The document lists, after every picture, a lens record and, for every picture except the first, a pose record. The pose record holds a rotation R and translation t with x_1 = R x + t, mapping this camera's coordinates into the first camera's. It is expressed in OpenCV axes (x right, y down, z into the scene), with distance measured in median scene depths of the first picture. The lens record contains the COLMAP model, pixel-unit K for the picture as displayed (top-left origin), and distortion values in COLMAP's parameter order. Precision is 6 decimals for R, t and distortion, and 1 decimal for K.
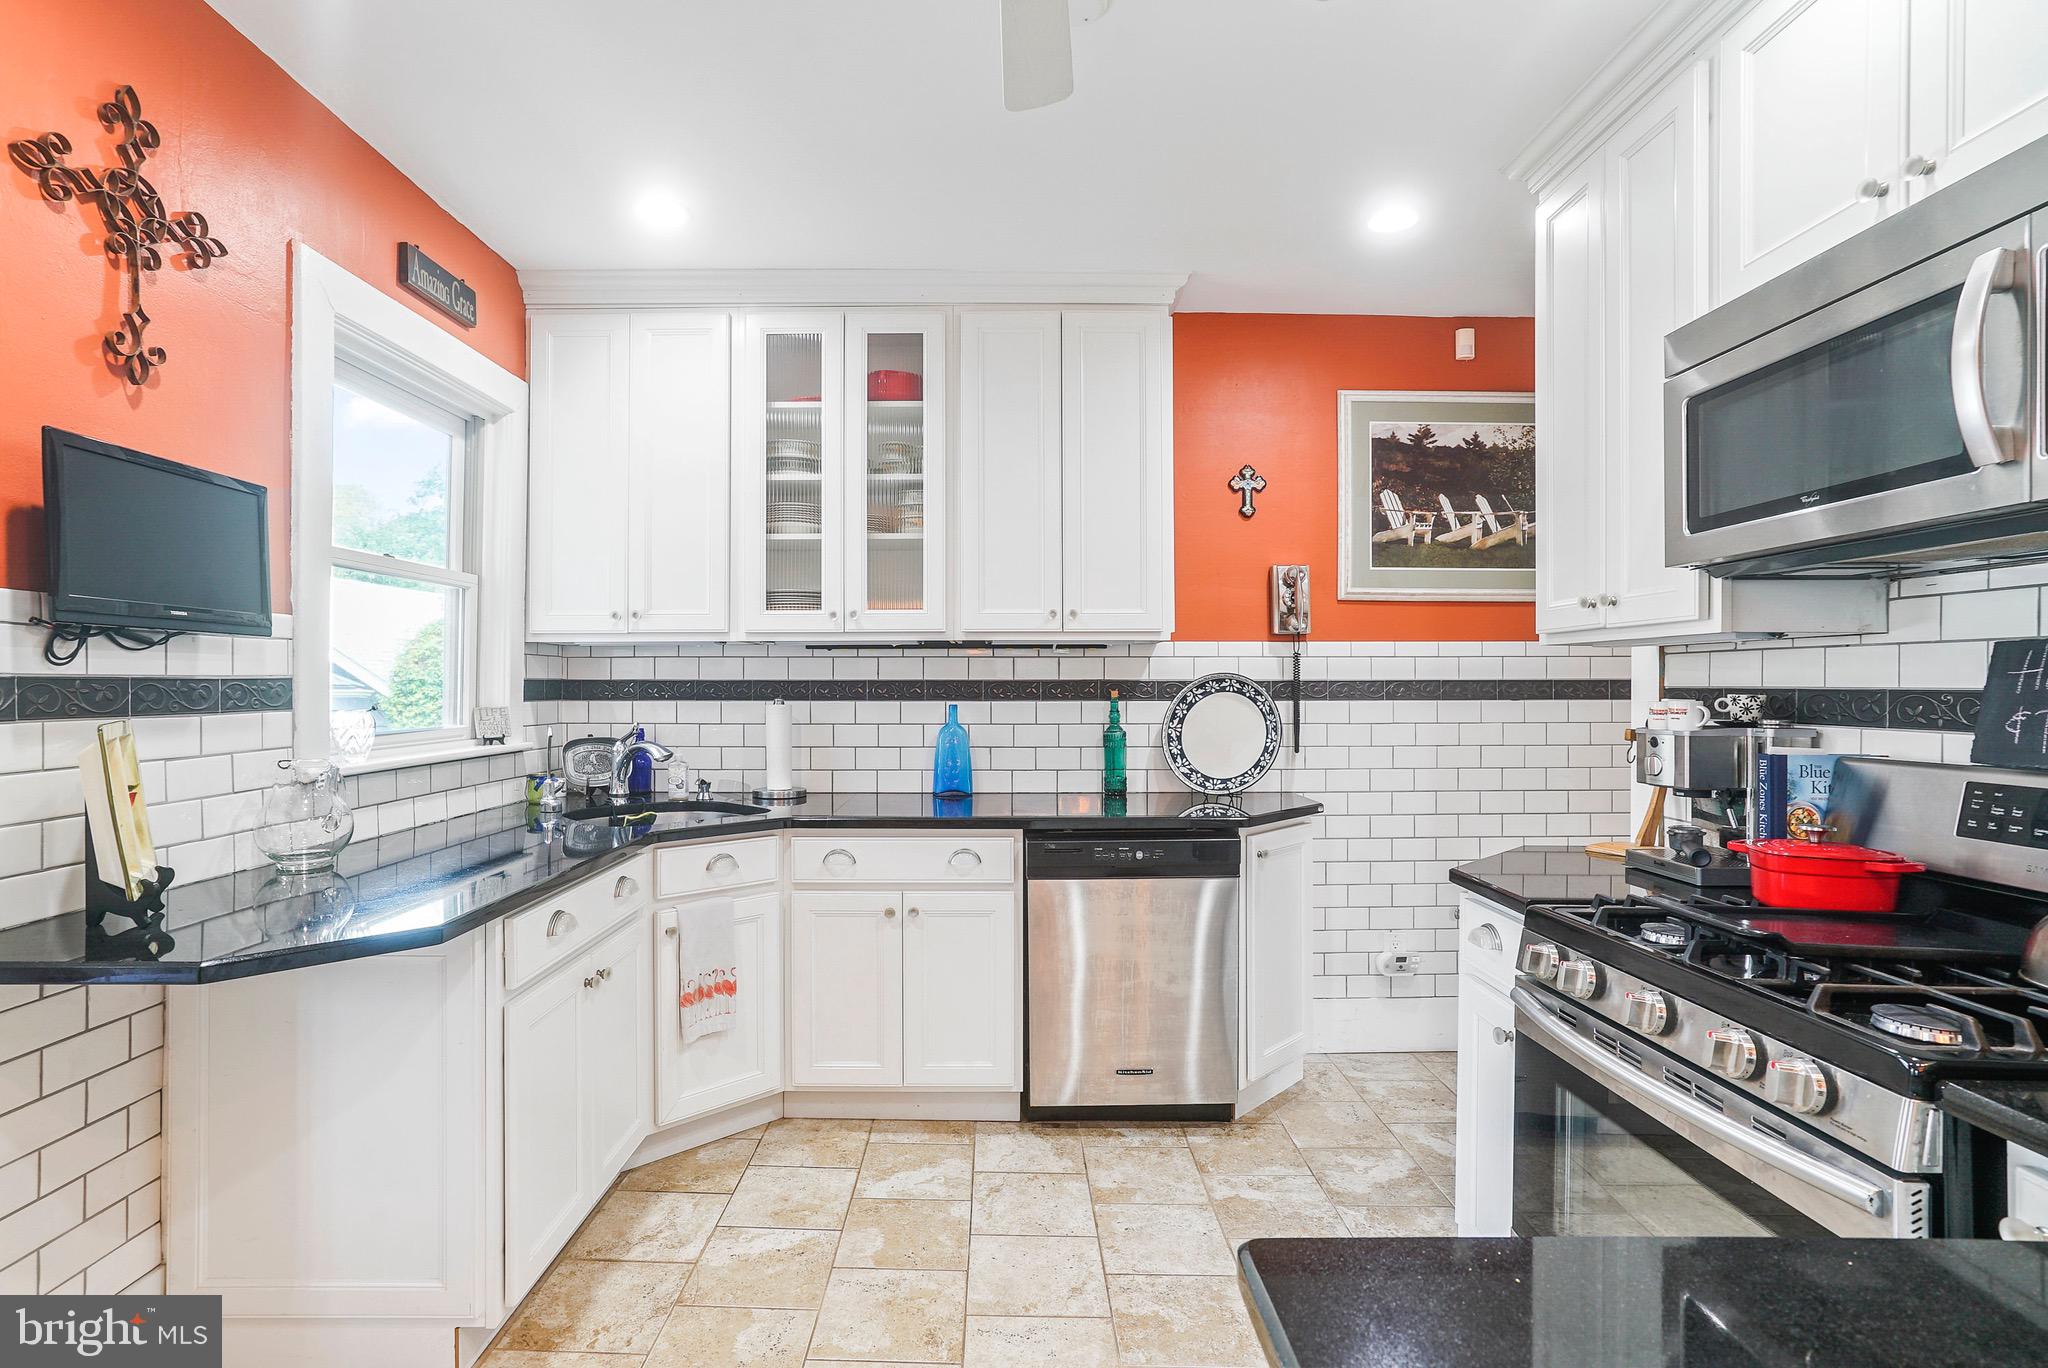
lens RADIAL K [[1000.3, 0, 1004.5], [0, 1000.3, 685.9], [0, 0, 1]] dist [-0.040495, 0.027660]
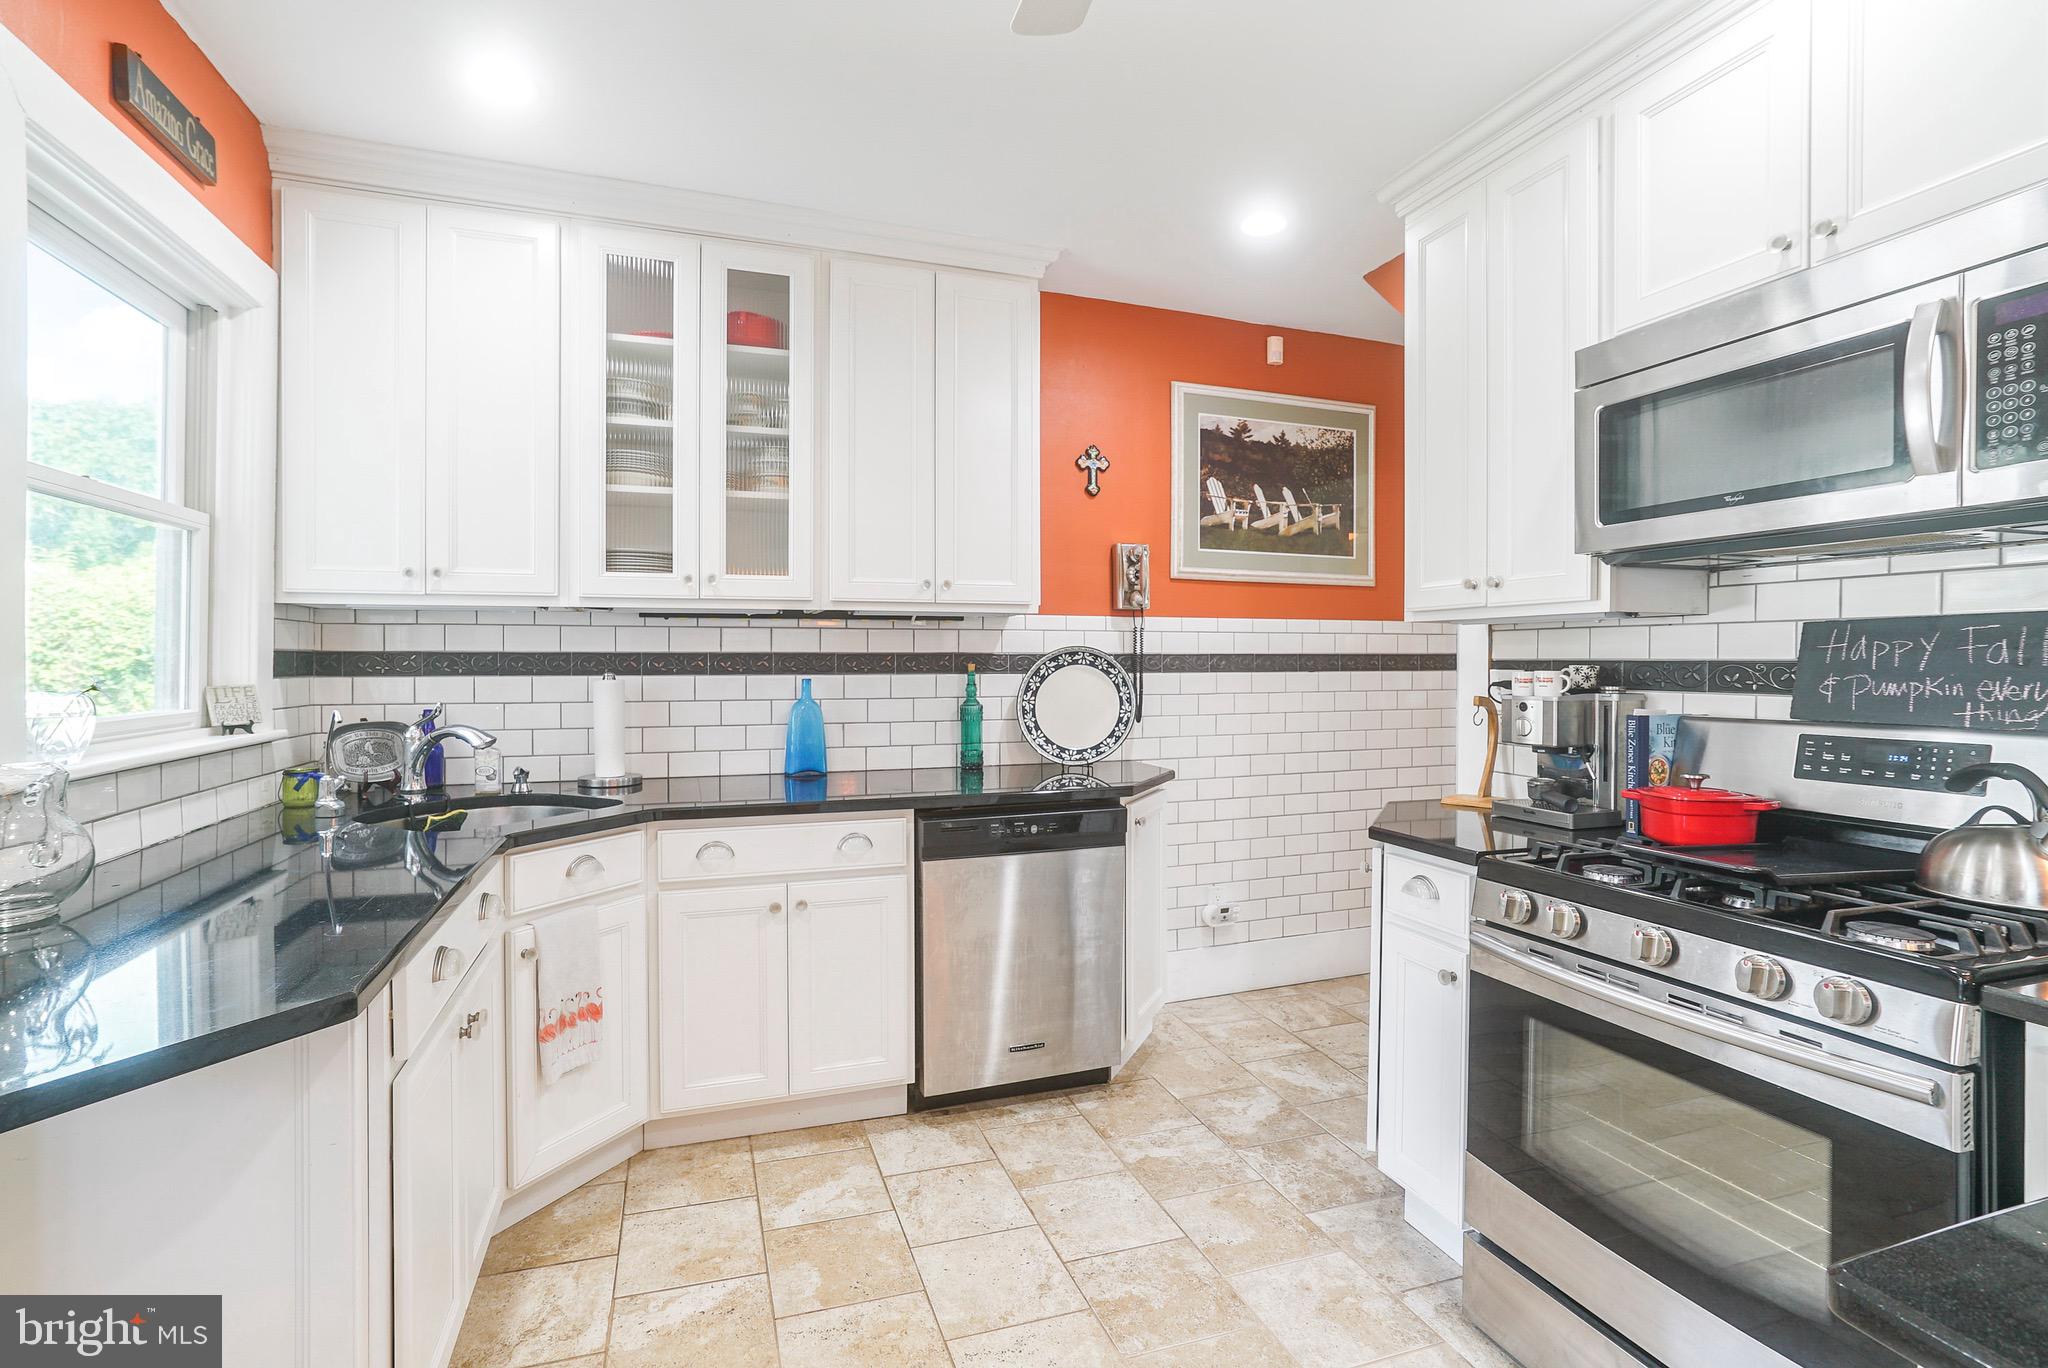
lens RADIAL K [[953.2, 0, 1017.9], [0, 953.2, 667.4], [0, 0, 1]] dist [-0.040479, 0.025120]
pose [[0.944499, -0.002604, 0.328504, -0.177069], [0.000331, 0.999976, 0.006975, 0.002108], [-0.328514, -0.006479, 0.944477, 0.105169]]
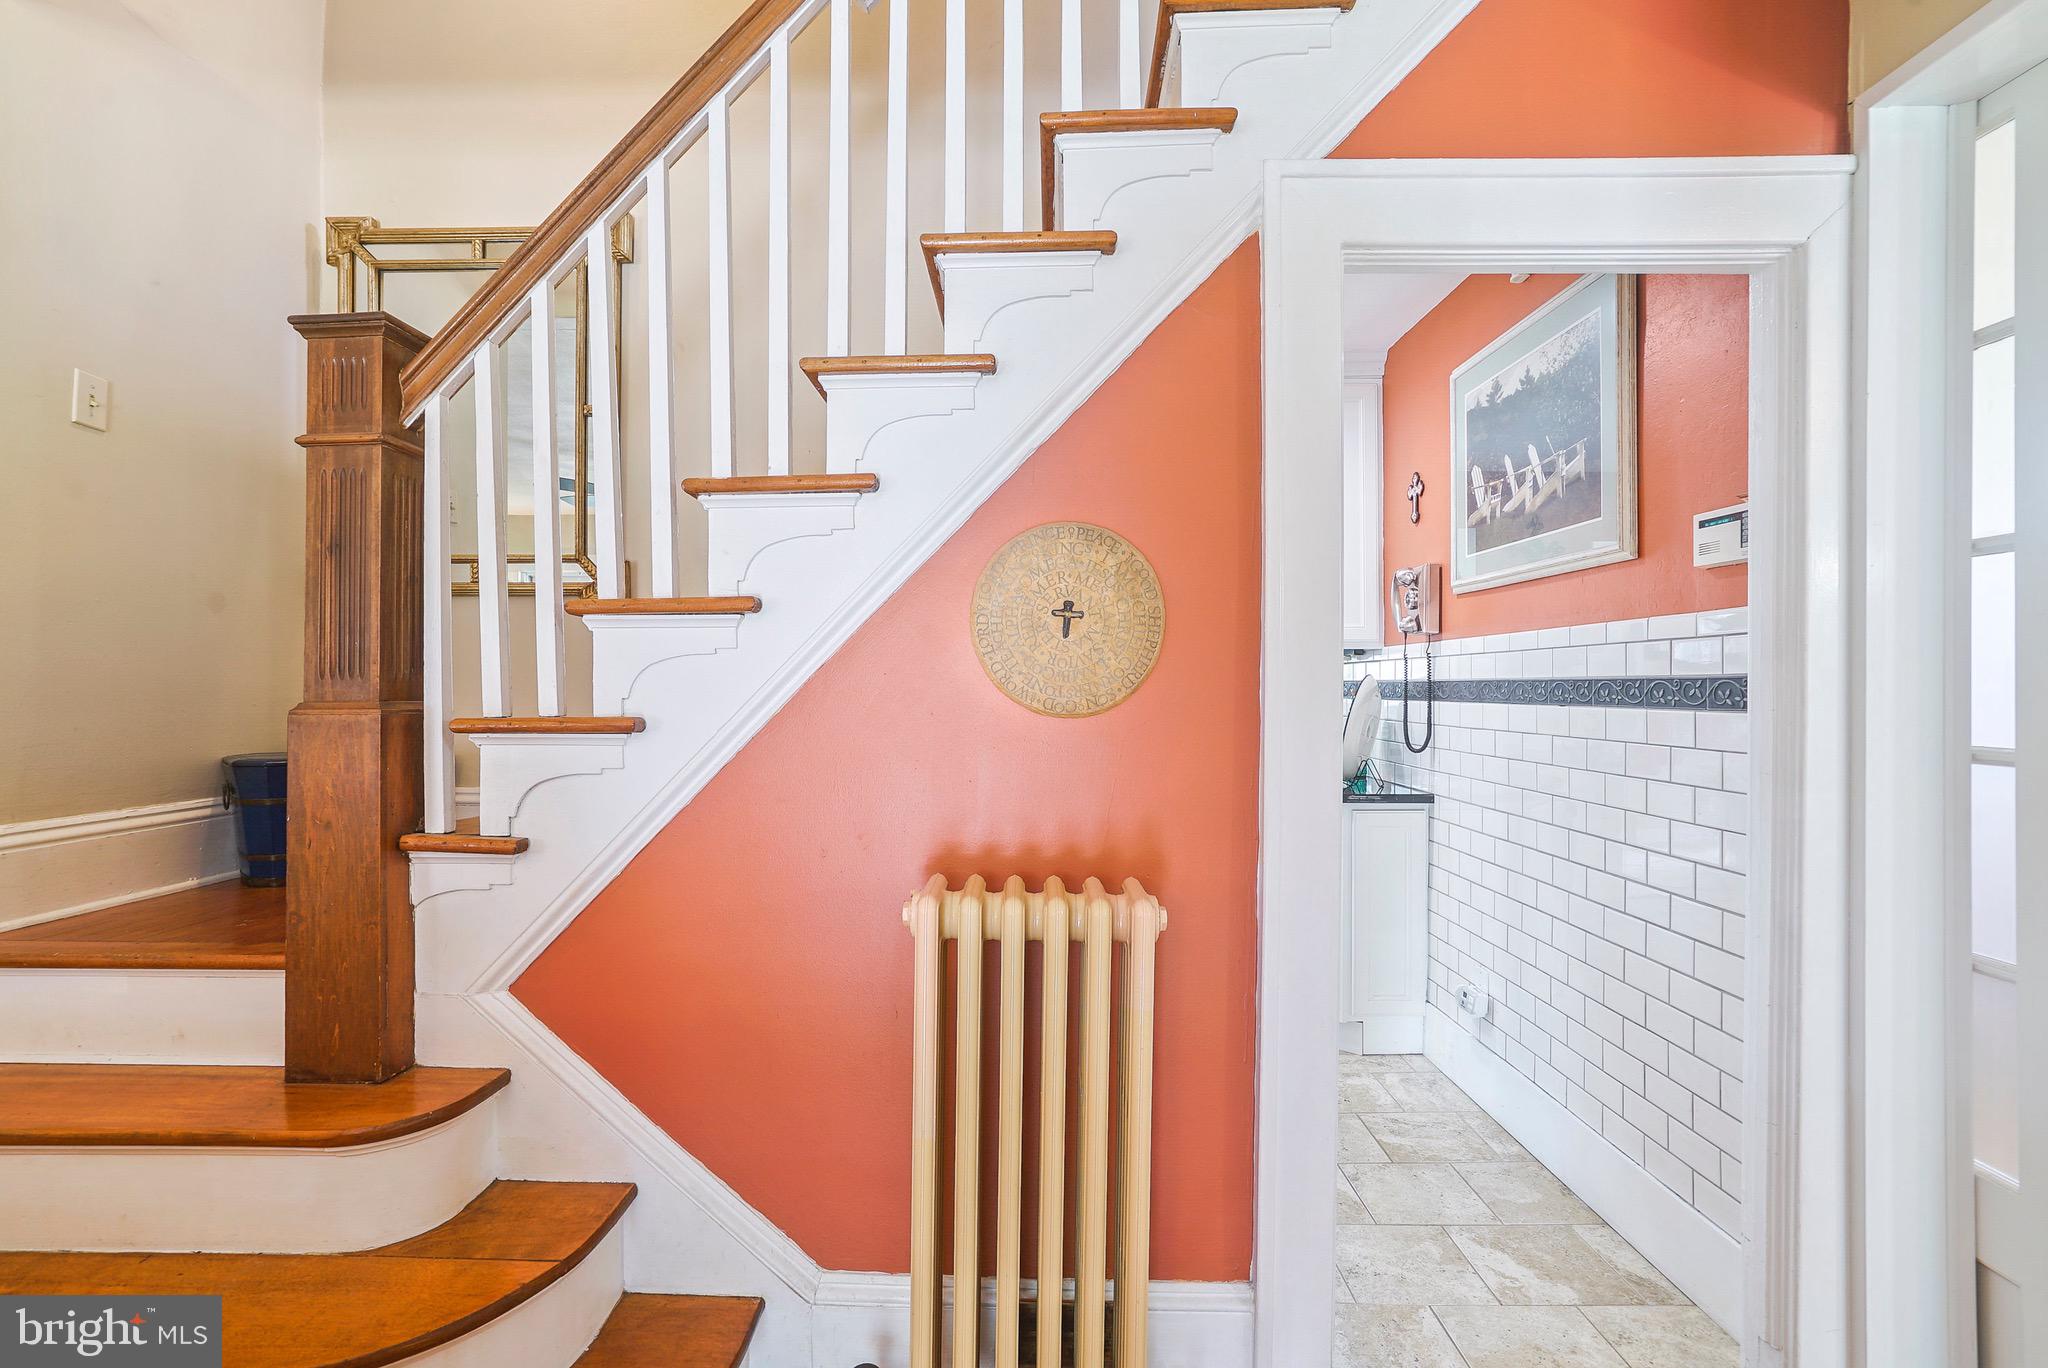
lens RADIAL K [[953.5, 0, 1010.7], [0, 953.5, 679.0], [0, 0, 1]] dist [-0.044387, 0.025290]
pose [[-0.026644, -0.005112, -0.999632, 1.413695], [-0.002865, 0.999983, -0.005037, -0.001287], [0.999641, 0.002730, -0.026658, 0.695352]]
